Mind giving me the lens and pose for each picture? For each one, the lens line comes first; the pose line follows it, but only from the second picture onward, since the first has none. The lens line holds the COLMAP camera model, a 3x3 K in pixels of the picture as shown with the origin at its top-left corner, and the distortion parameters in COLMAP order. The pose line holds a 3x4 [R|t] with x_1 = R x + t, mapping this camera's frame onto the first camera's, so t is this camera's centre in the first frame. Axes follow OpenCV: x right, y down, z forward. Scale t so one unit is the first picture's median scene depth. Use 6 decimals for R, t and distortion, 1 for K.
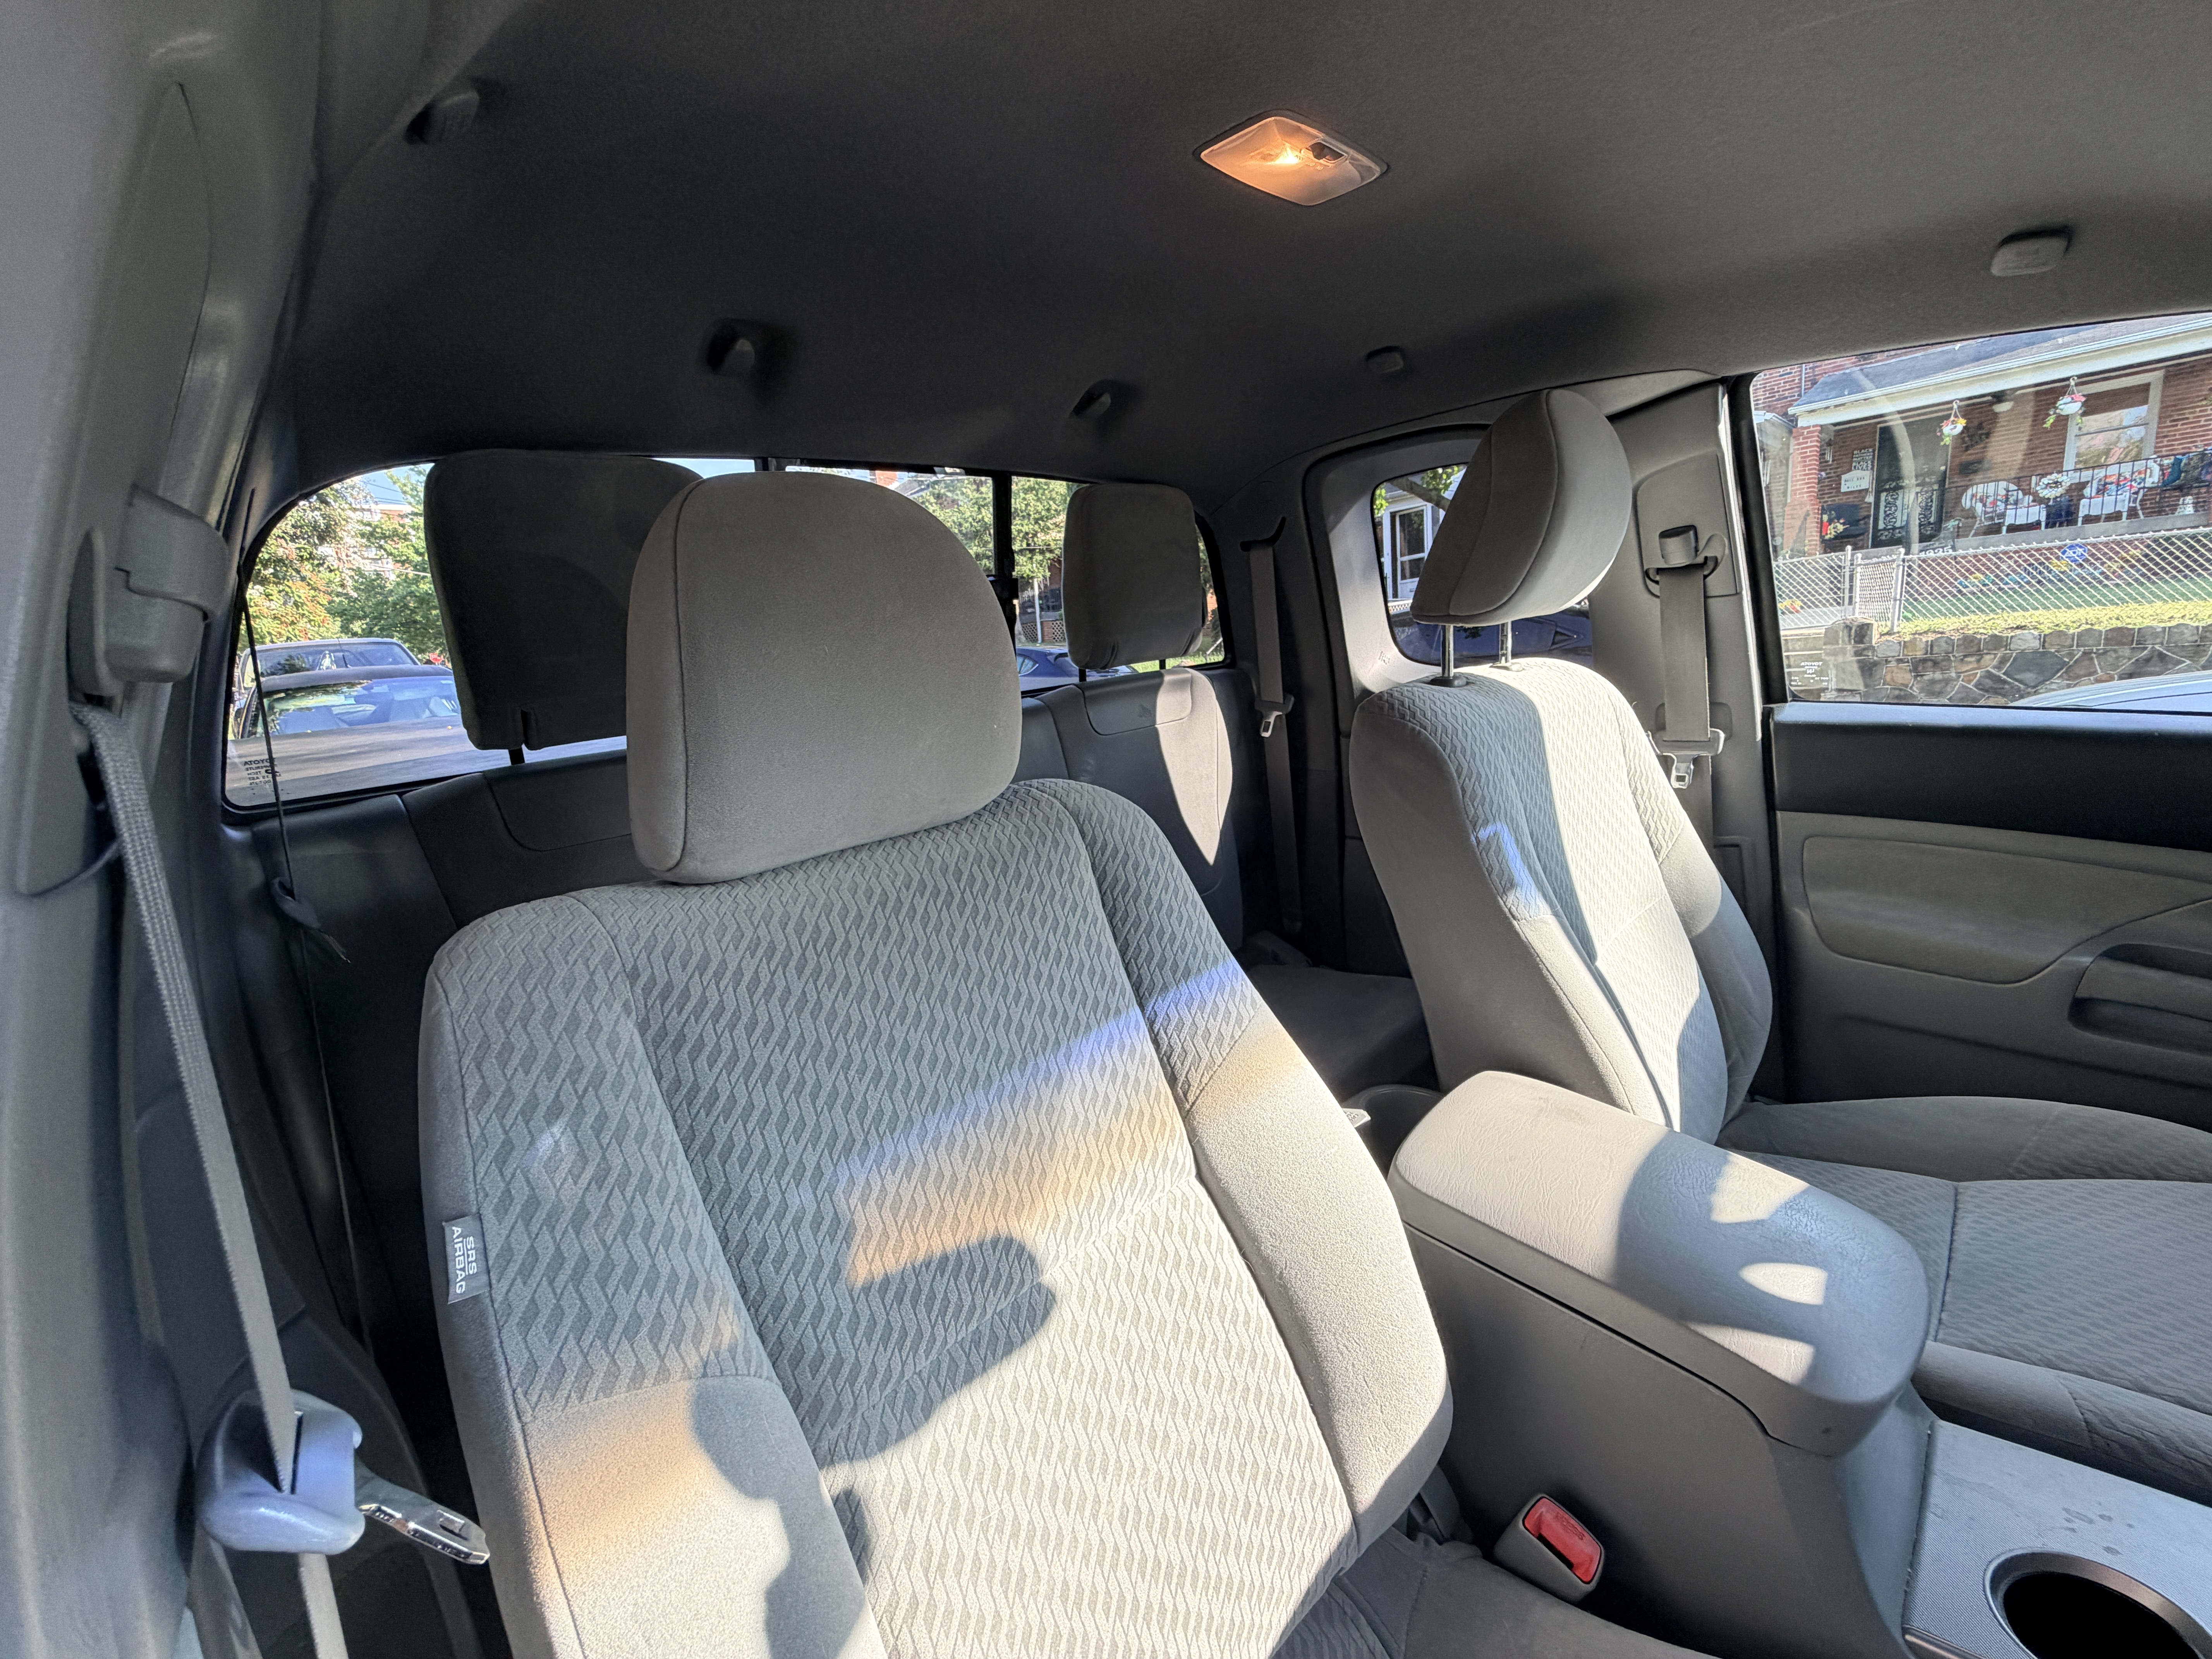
lens RADIAL K [[884.9, 0, 1096.2], [0, 884.9, 826.3], [0, 0, 1]] dist [0.001426, -0.000518]
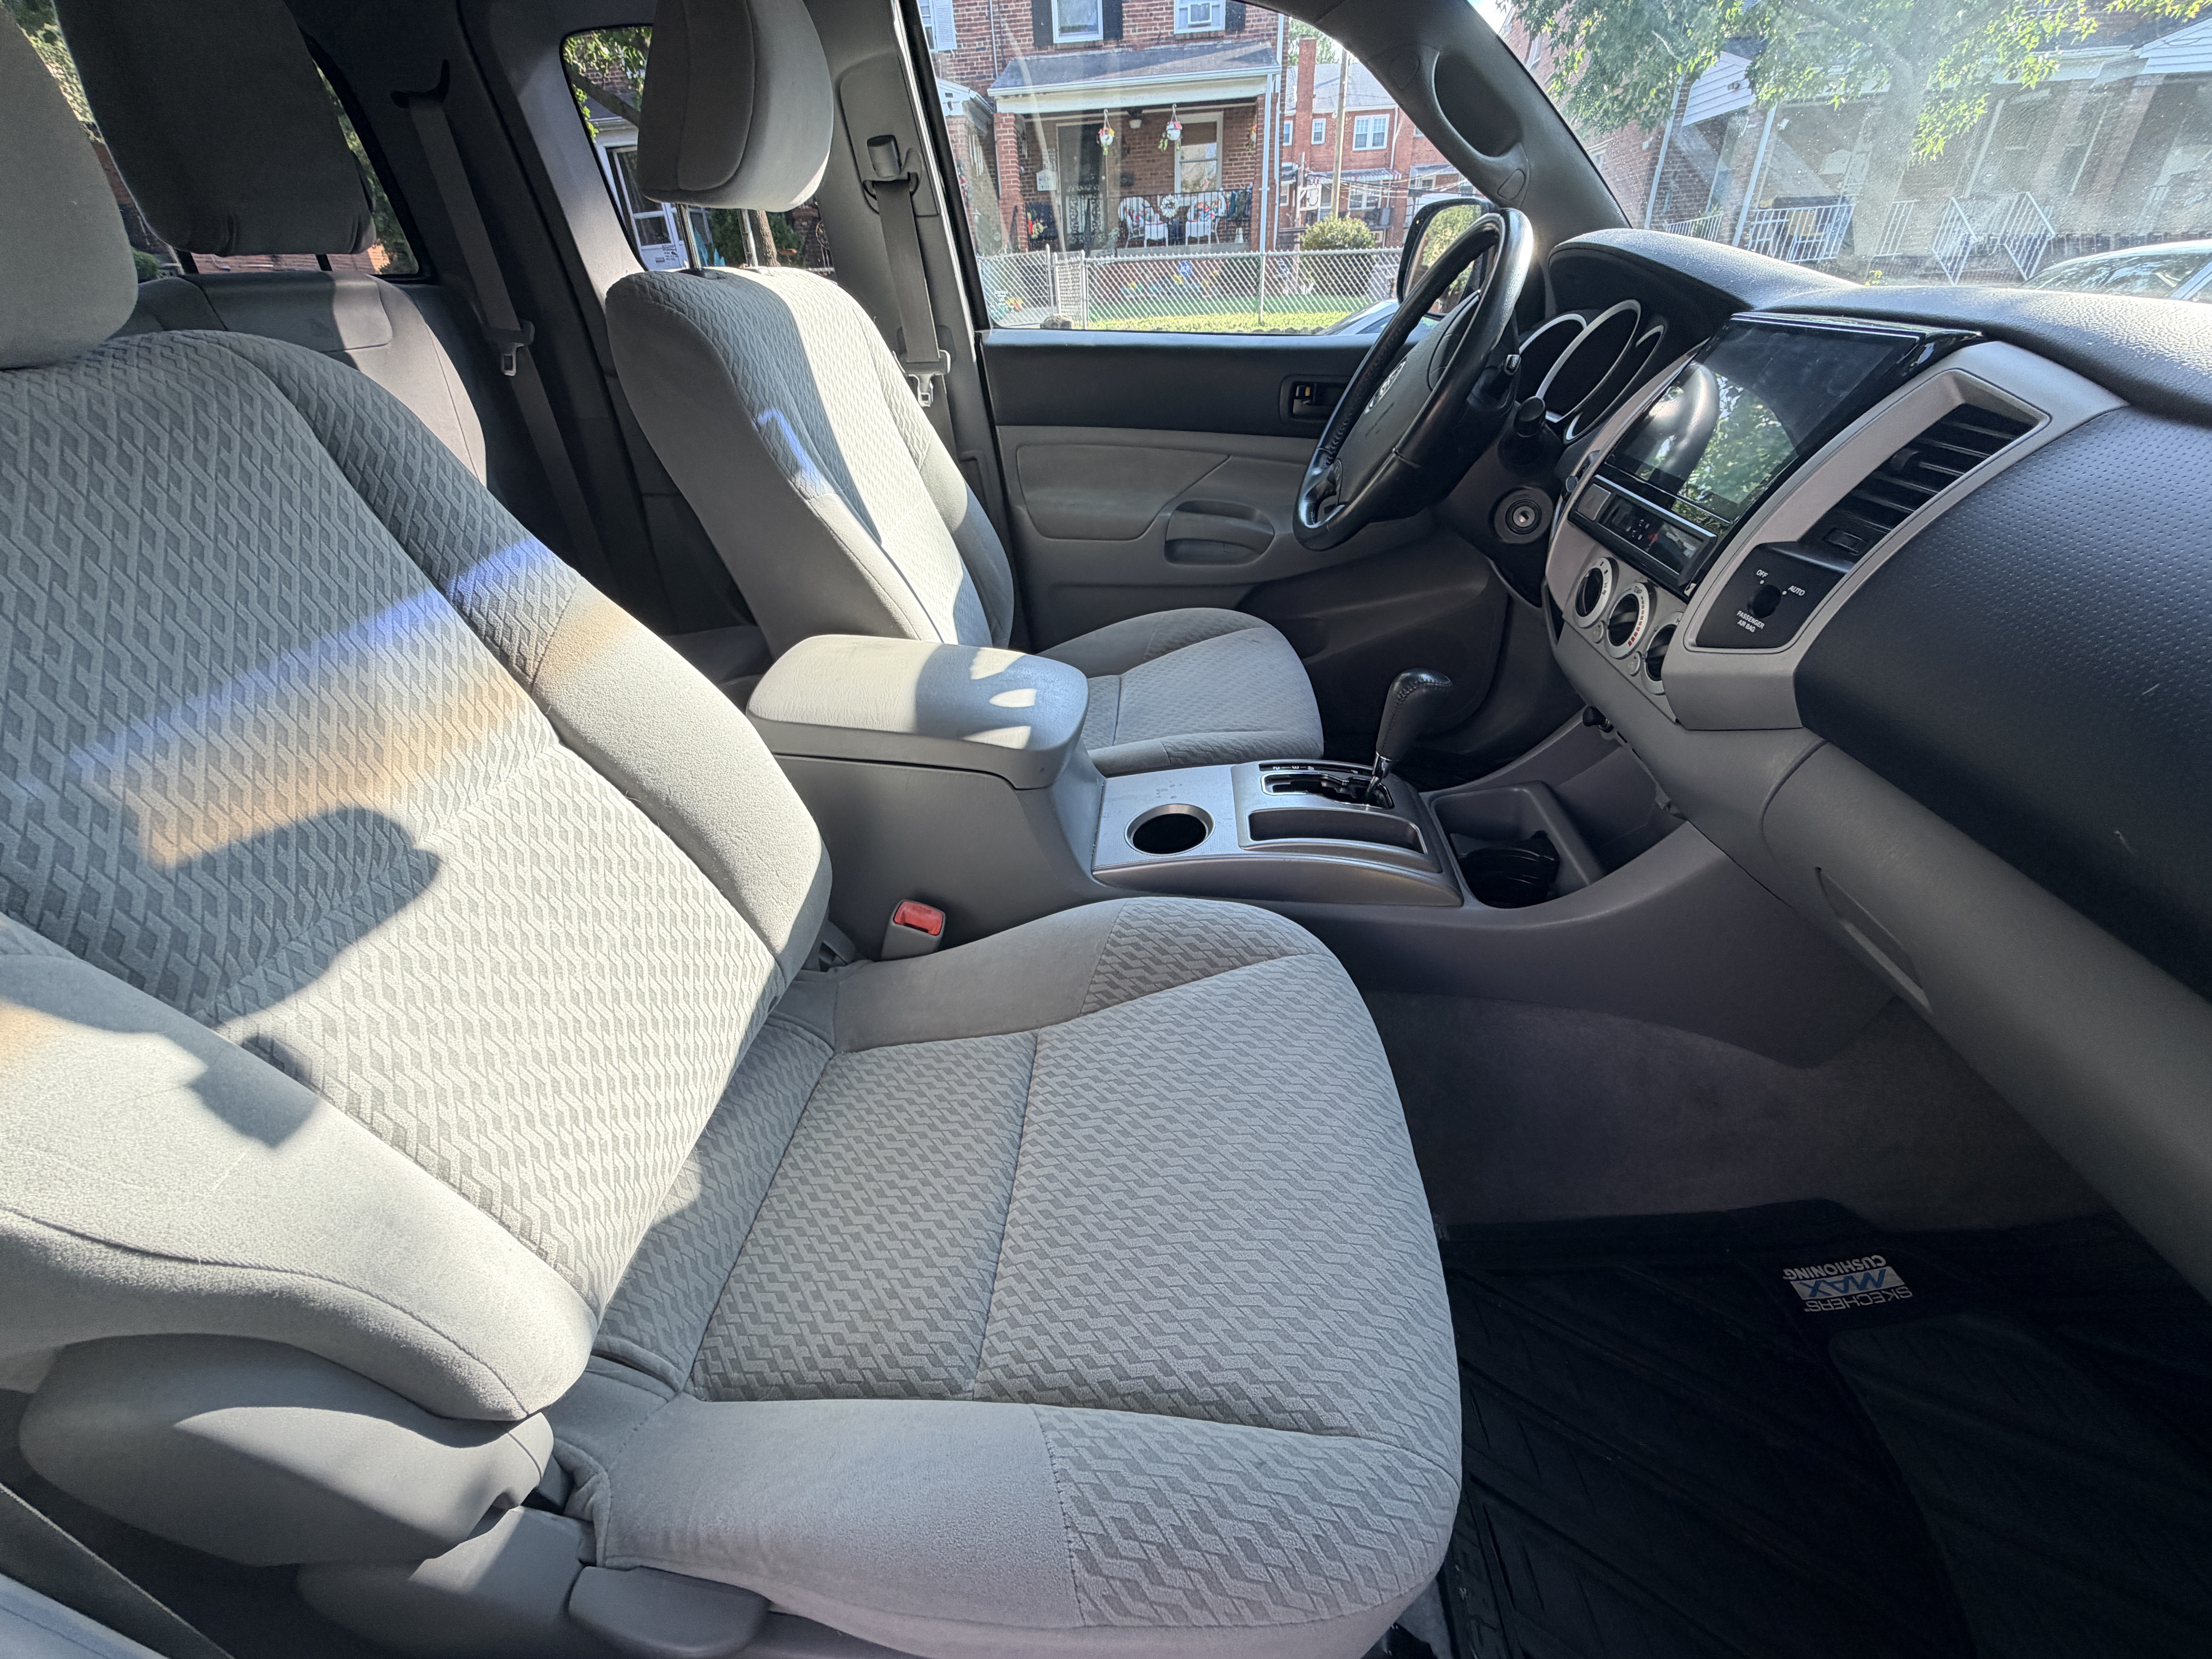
lens RADIAL K [[884.9, 0, 1099.6], [0, 884.9, 828.8], [0, 0, 1]] dist [0.001426, -0.000518]
pose [[0.744460, -0.297095, 0.597925, -0.063805], [0.105127, 0.936532, 0.334449, 0.193876], [-0.659339, -0.186125, 0.728443, -0.190122]]
